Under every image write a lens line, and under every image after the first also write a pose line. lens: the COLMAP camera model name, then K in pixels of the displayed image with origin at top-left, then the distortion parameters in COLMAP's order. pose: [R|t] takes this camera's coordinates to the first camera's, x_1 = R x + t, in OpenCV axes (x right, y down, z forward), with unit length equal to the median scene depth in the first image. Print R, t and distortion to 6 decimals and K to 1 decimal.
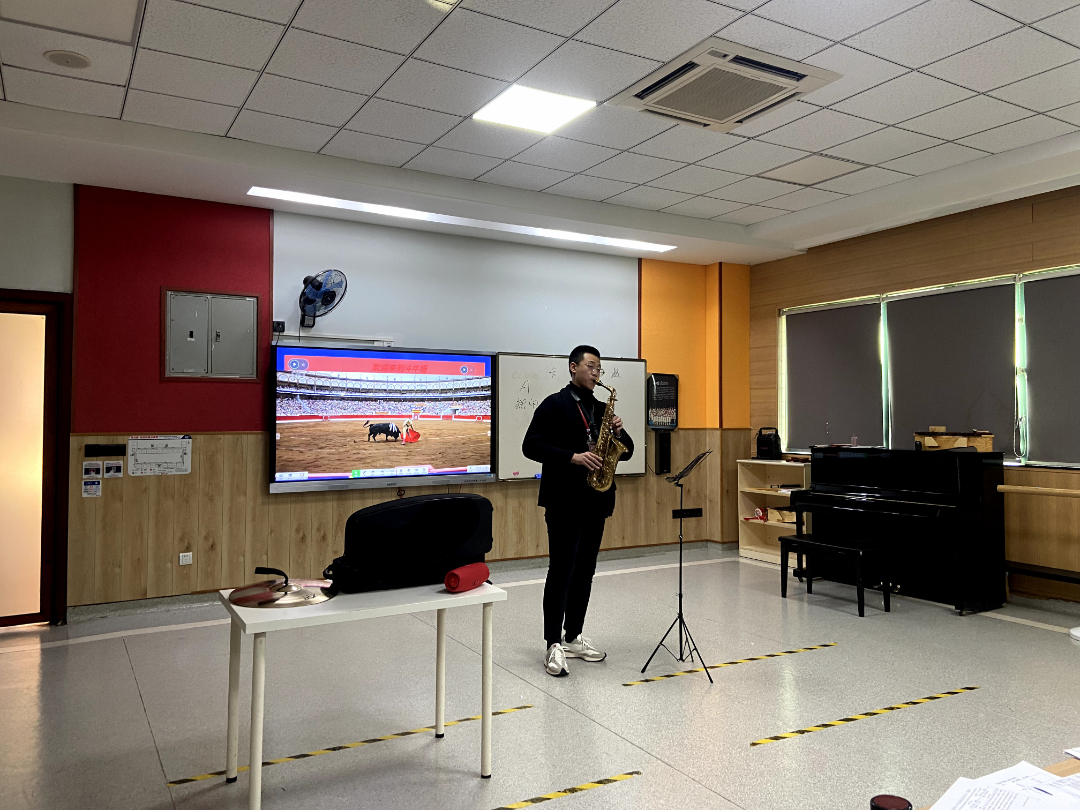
lens RADIAL K [[810.6, 0, 549.6], [0, 810.6, 393.8], [0, 0, 1]] dist [0.116660, -0.142646]
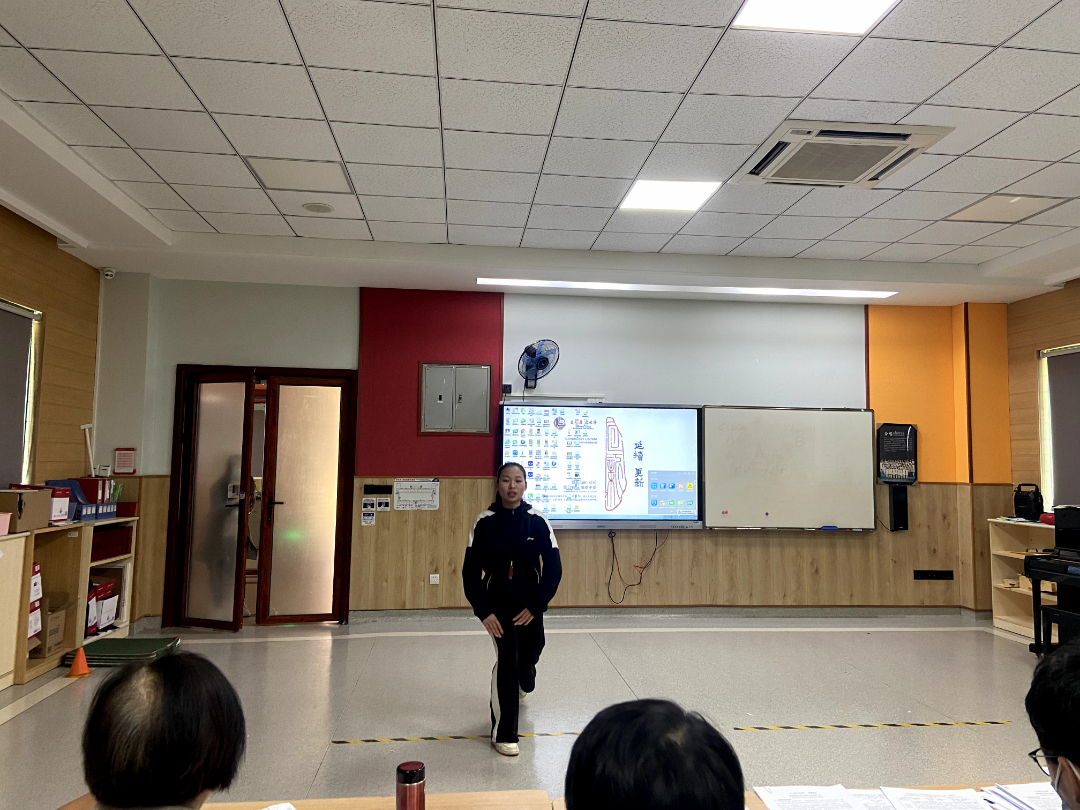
lens RADIAL K [[810.6, 0, 553.2], [0, 810.6, 393.1], [0, 0, 1]] dist [0.116660, -0.142646]
pose [[0.913413, -0.023157, -0.406376, 0.214442], [0.001028, 0.998508, -0.054589, -0.011120], [0.407034, 0.049444, 0.912074, -0.053534]]
